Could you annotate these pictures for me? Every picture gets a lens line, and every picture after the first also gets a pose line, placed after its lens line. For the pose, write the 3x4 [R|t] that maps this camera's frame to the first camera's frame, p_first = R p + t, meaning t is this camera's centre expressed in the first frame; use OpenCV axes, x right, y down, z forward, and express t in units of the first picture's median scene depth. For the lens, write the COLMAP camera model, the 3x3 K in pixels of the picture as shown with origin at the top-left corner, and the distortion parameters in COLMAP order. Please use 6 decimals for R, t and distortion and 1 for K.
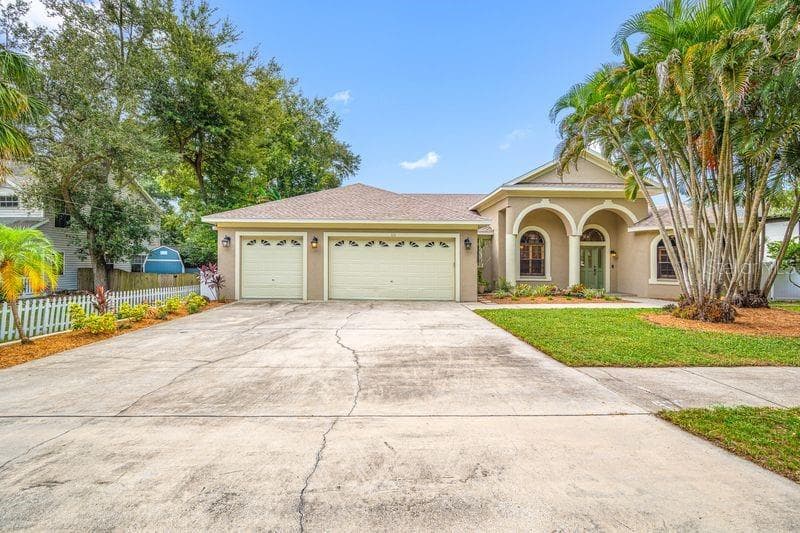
lens RADIAL K [[316.8, 0, 397.8], [0, 316.8, 258.2], [0, 0, 1]] dist [-0.000154, -0.000015]
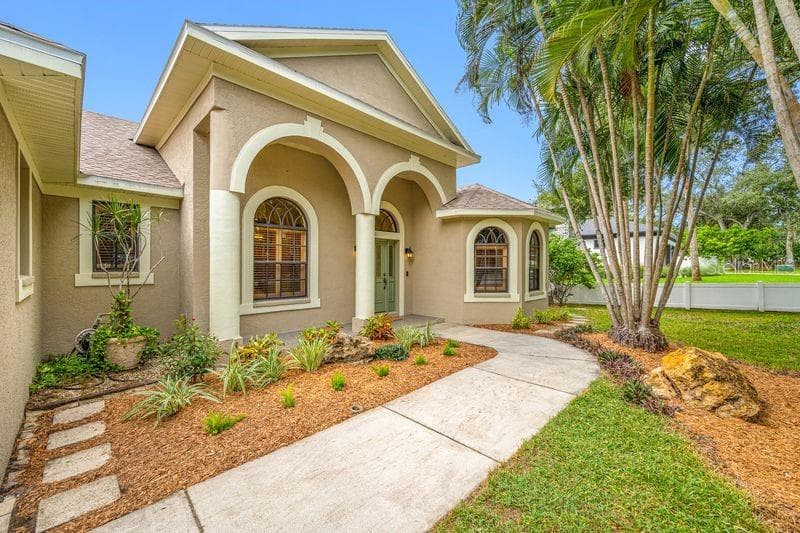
lens RADIAL K [[316.8, 0, 396.4], [0, 316.8, 263.5], [0, 0, 1]] dist [-0.000154, -0.000015]
pose [[0.717065, -0.001169, 0.697005, 0.238761], [-0.005489, 0.999958, 0.007324, 0.001300], [-0.696985, -0.009078, 0.717028, 0.590673]]
